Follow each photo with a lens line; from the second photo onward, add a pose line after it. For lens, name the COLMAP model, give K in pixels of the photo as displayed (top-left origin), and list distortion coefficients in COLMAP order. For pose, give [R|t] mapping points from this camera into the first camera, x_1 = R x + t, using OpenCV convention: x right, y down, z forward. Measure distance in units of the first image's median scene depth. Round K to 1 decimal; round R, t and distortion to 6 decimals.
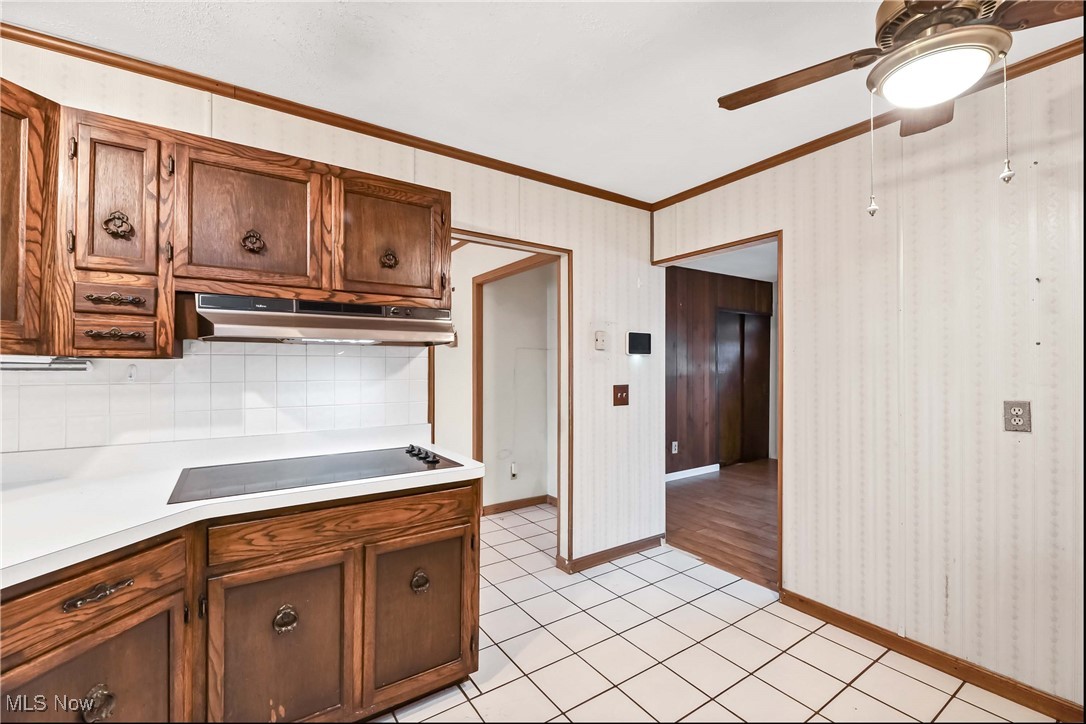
lens RADIAL K [[452.0, 0, 544.9], [0, 452.0, 360.5], [0, 0, 1]] dist [0.005276, -0.003703]
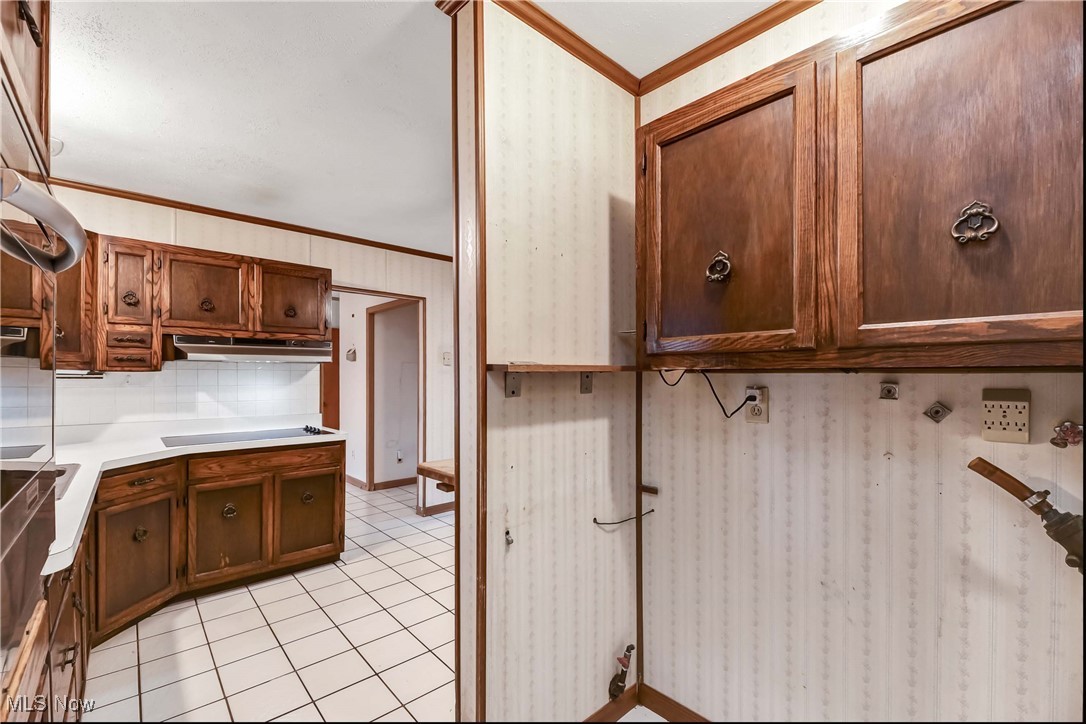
lens RADIAL K [[452.0, 0, 526.1], [0, 452.0, 373.8], [0, 0, 1]] dist [0.005276, -0.003703]
pose [[0.993592, 0.001378, 0.113019, 0.400057], [-0.002067, 0.999980, 0.005973, -0.010104], [-0.113008, -0.006169, 0.993575, -0.918659]]
